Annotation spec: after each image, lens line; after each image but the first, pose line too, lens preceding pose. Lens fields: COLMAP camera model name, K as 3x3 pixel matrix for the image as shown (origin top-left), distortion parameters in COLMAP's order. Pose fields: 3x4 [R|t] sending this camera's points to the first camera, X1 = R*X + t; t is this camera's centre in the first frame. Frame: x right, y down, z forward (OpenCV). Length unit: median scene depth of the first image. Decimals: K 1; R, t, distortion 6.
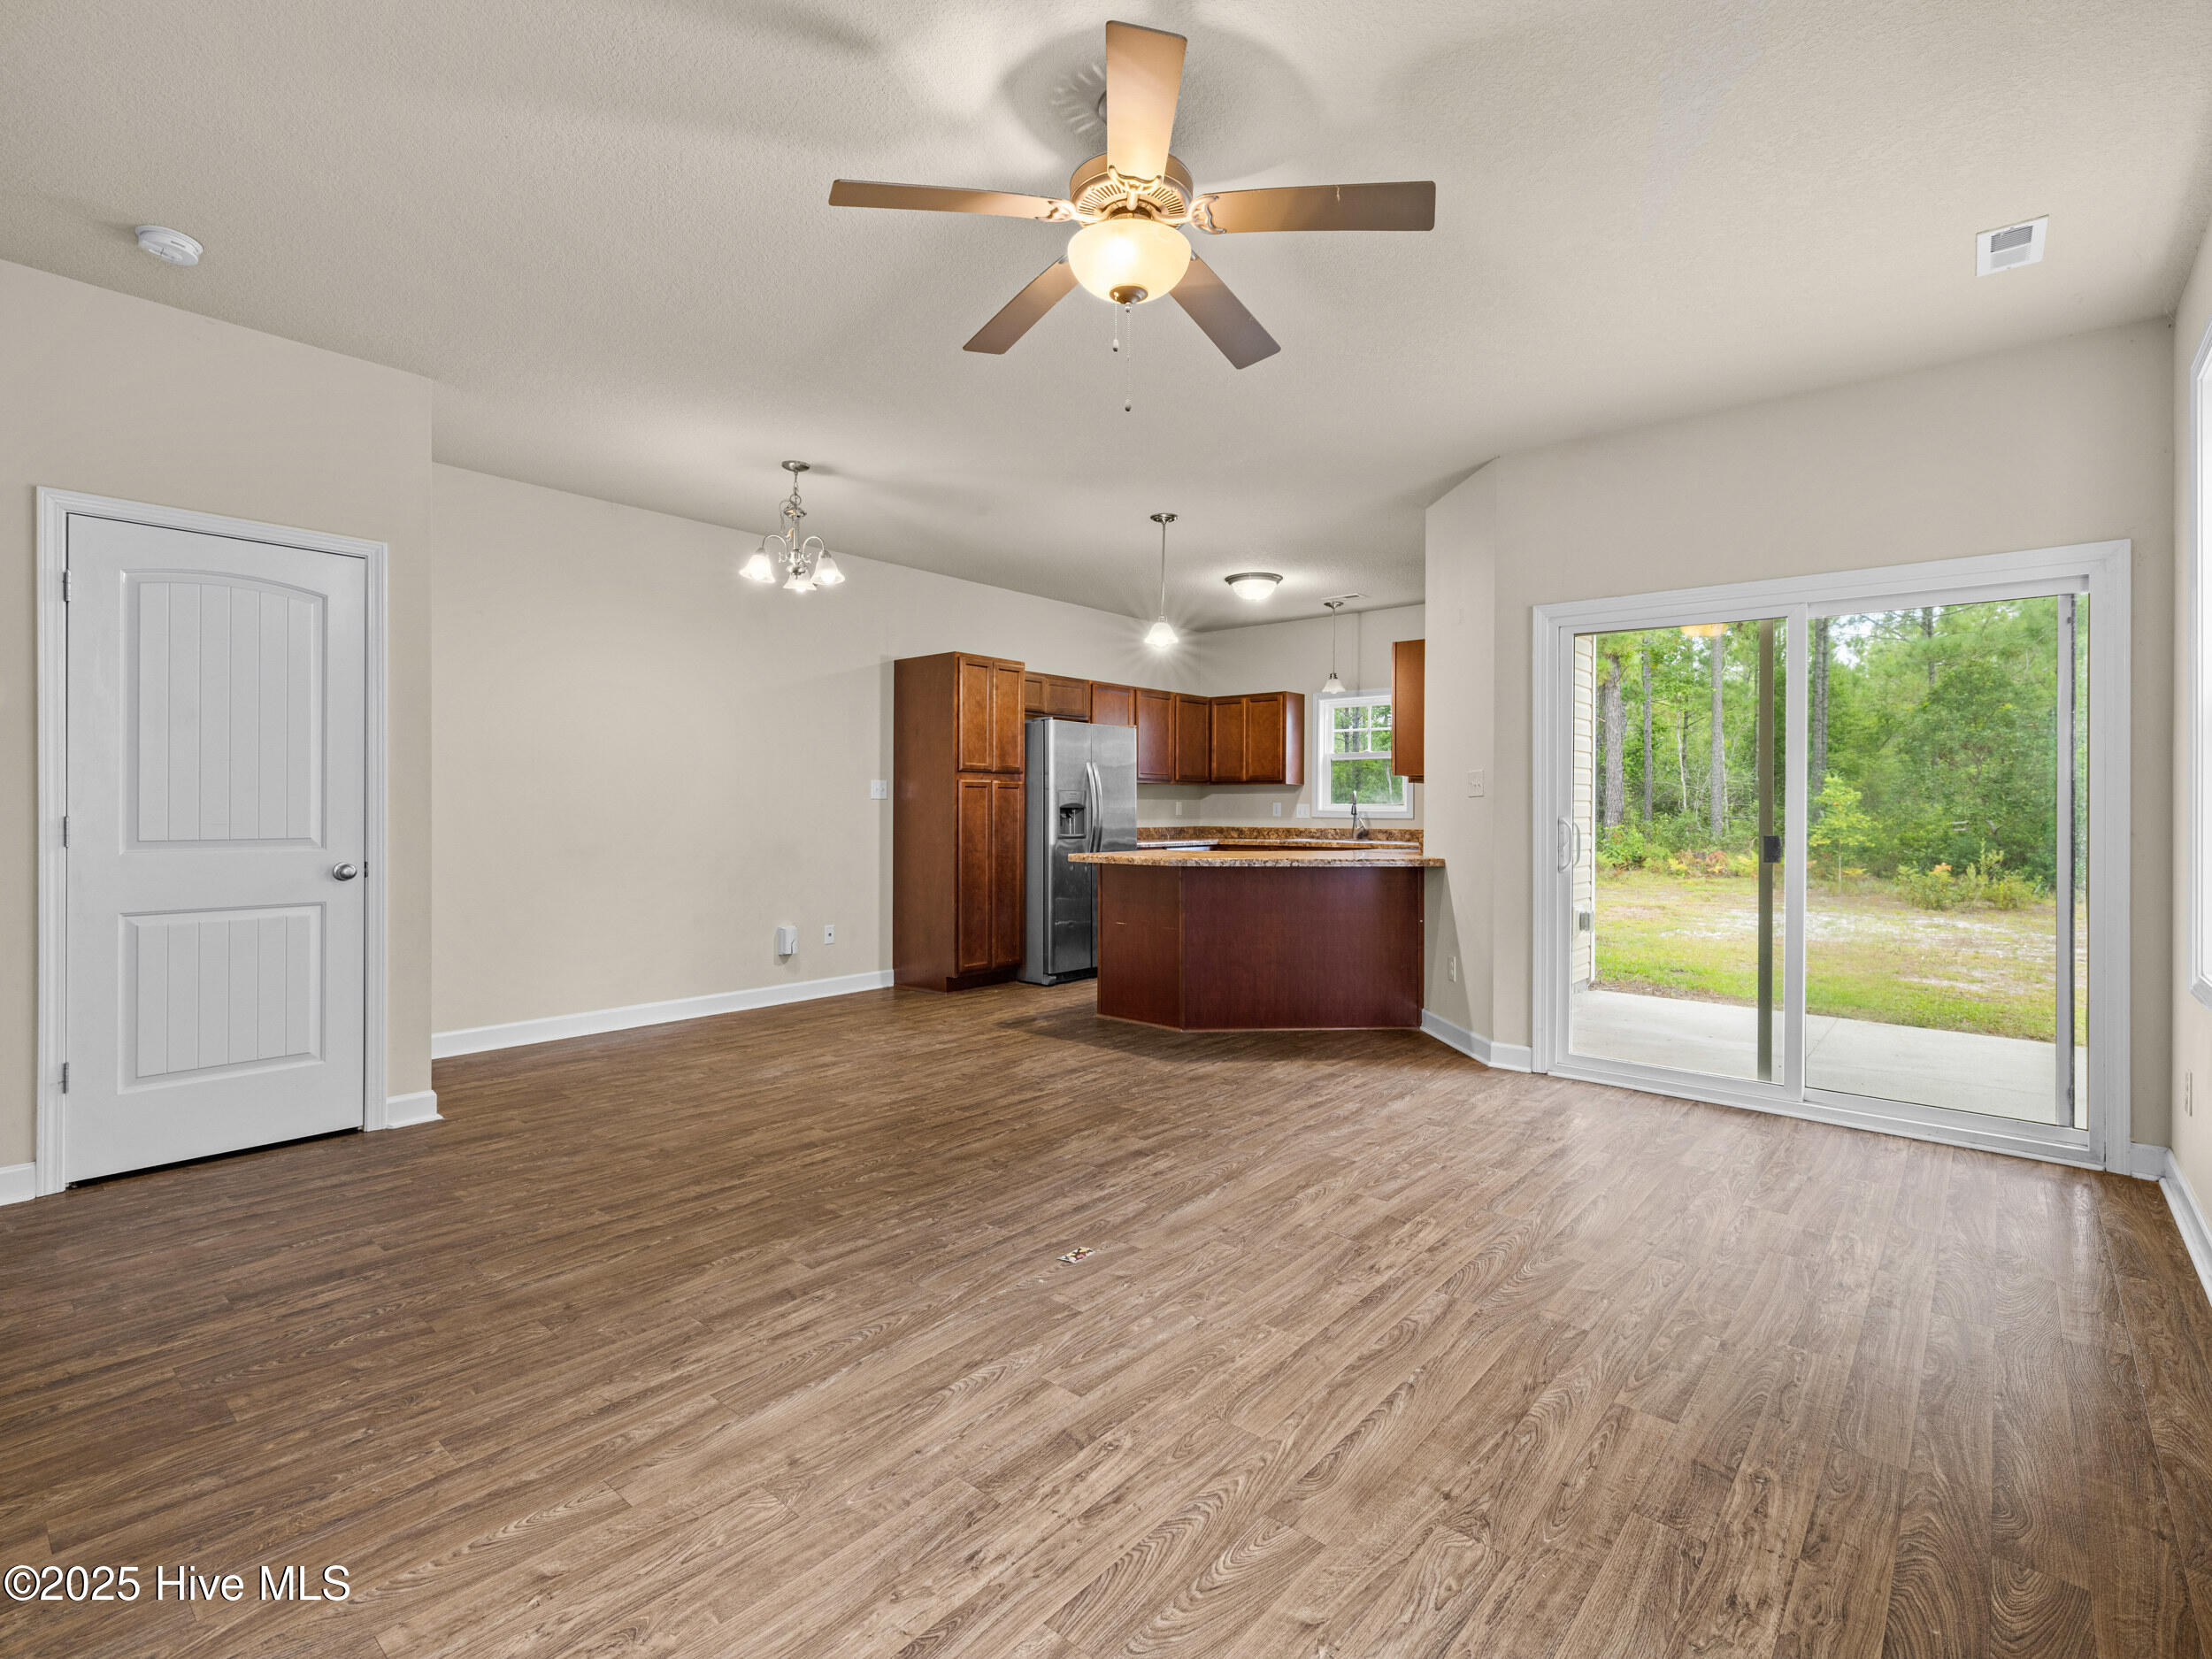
lens RADIAL K [[1038.0, 0, 1098.0], [0, 1038.0, 825.3], [0, 0, 1]] dist [0.000290, 0.000073]
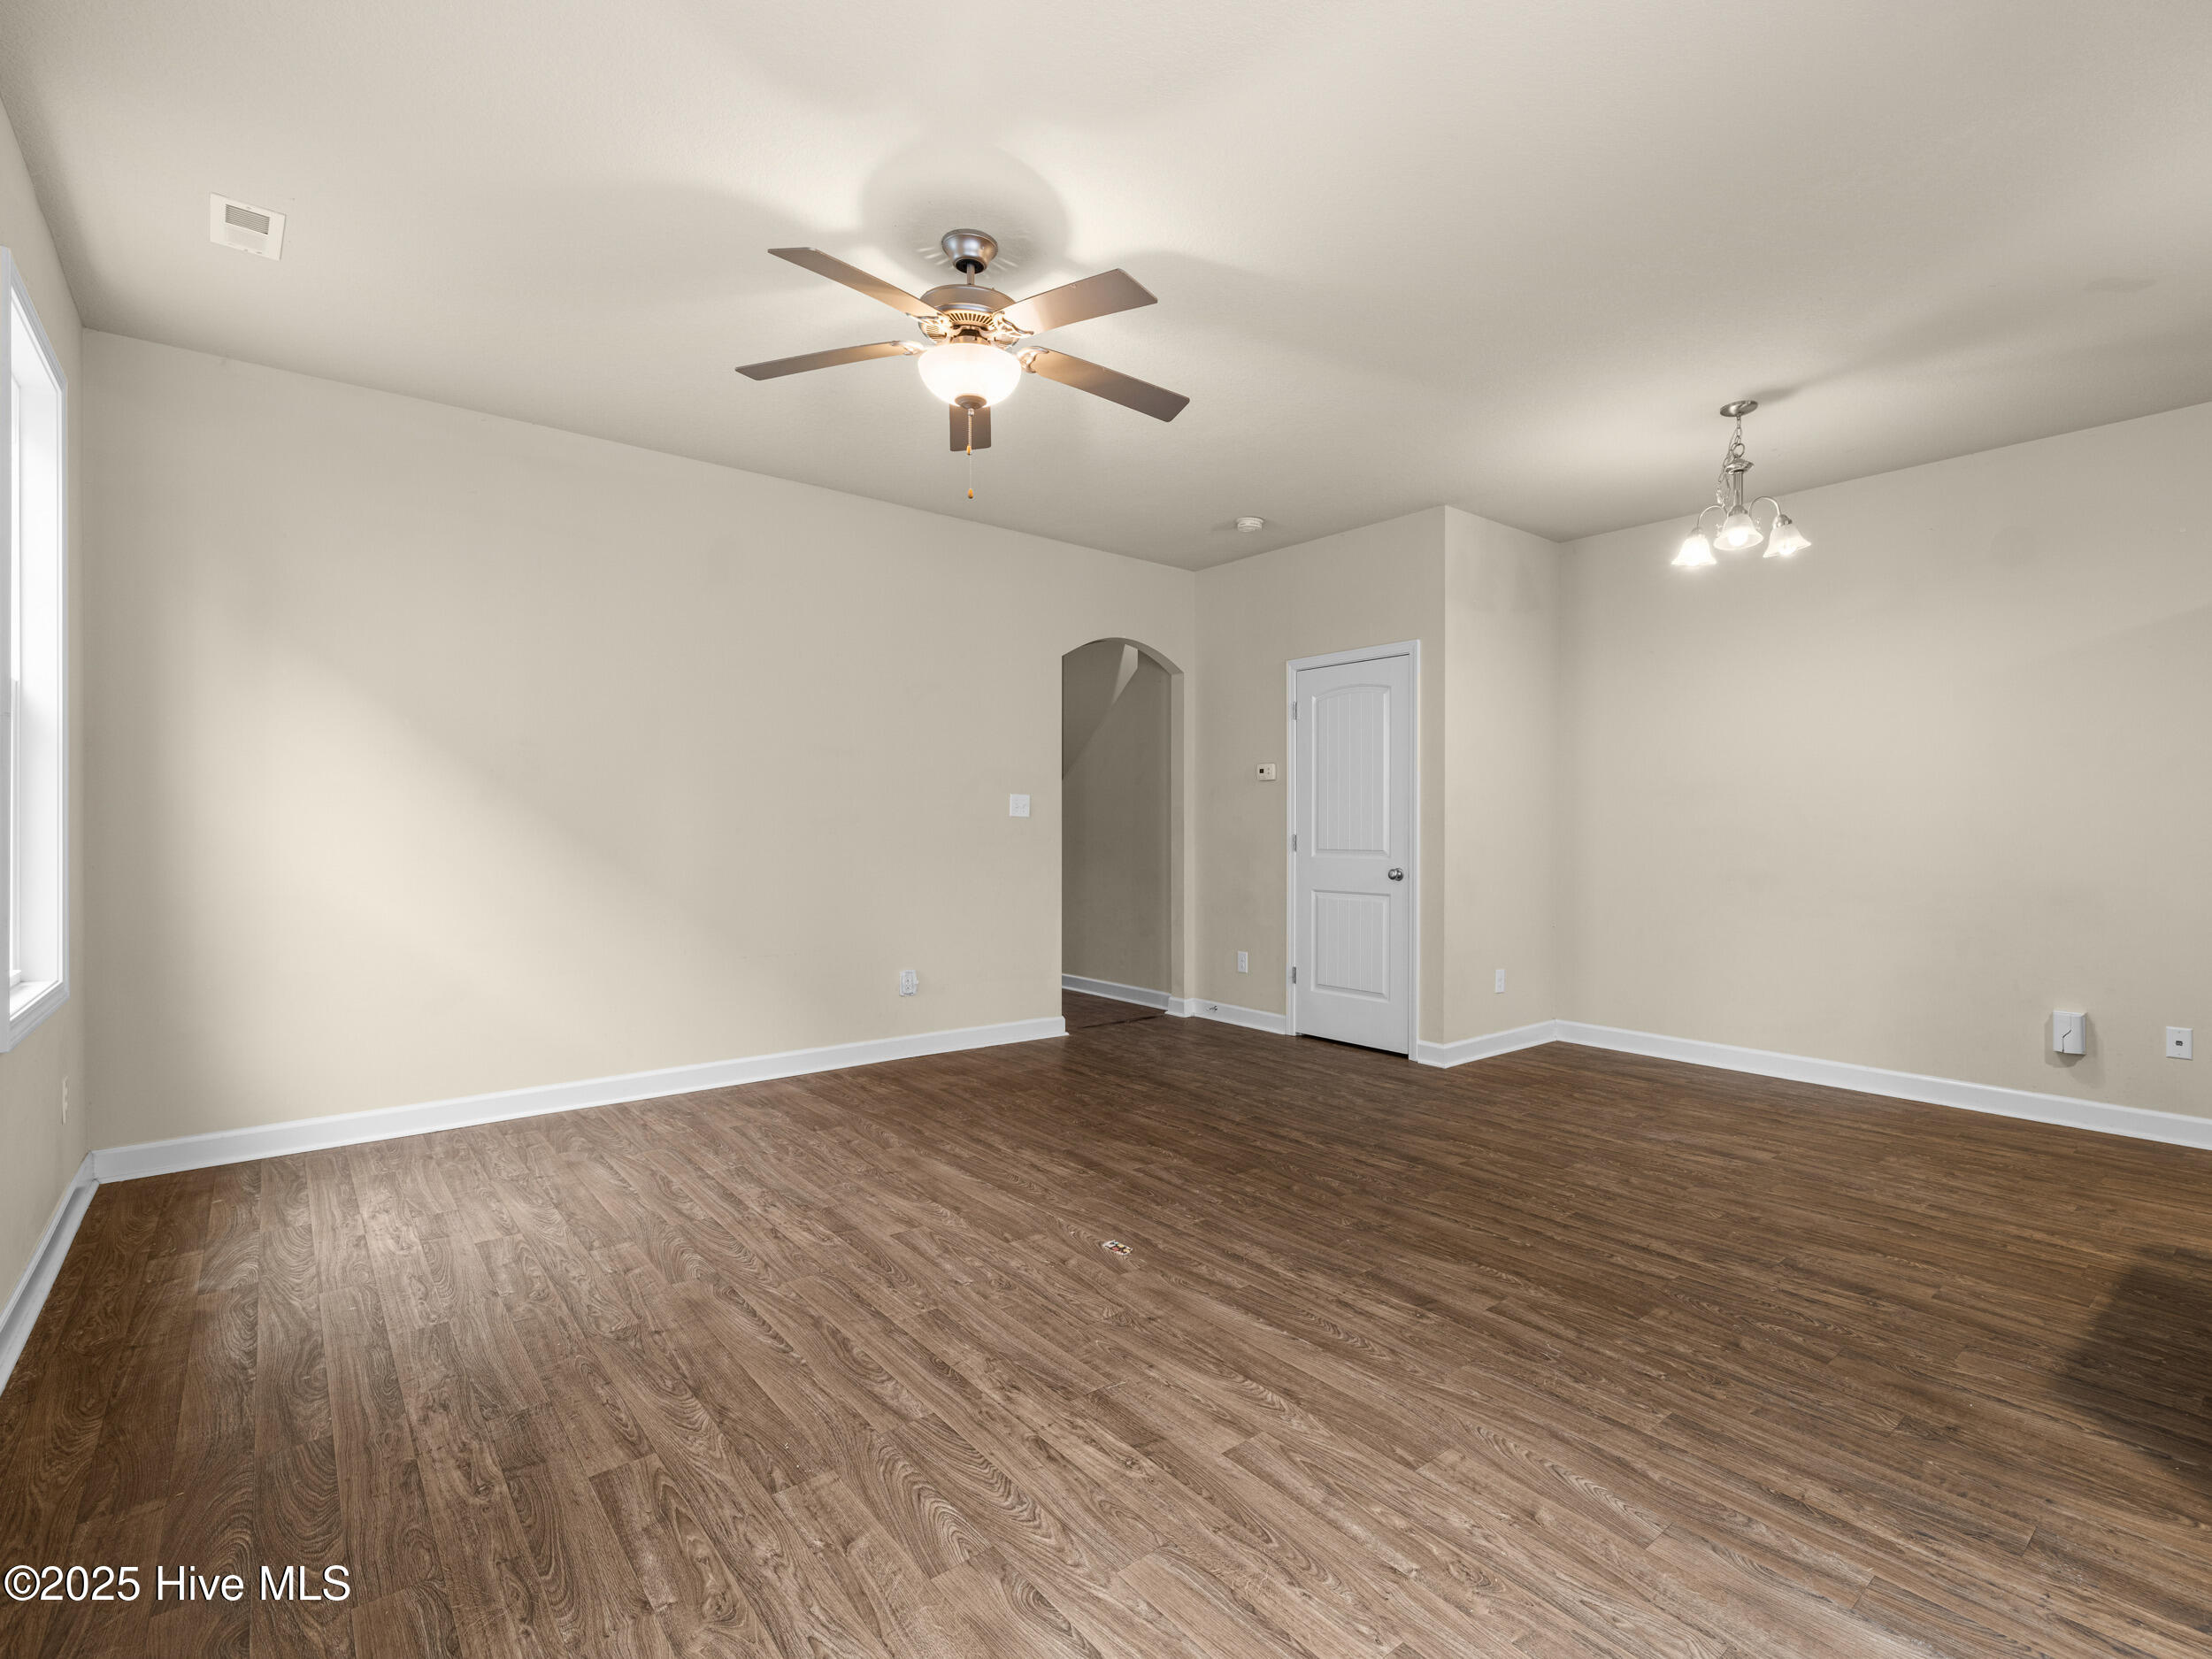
lens RADIAL K [[989.3, 0, 1106.0], [0, 989.3, 829.5], [0, 0, 1]] dist [-0.001040, 0.000168]
pose [[-0.151018, -0.003199, -0.988526, 0.898749], [-0.021898, 0.999760, 0.000110, -0.010237], [0.988288, 0.021663, -0.151052, 1.039256]]
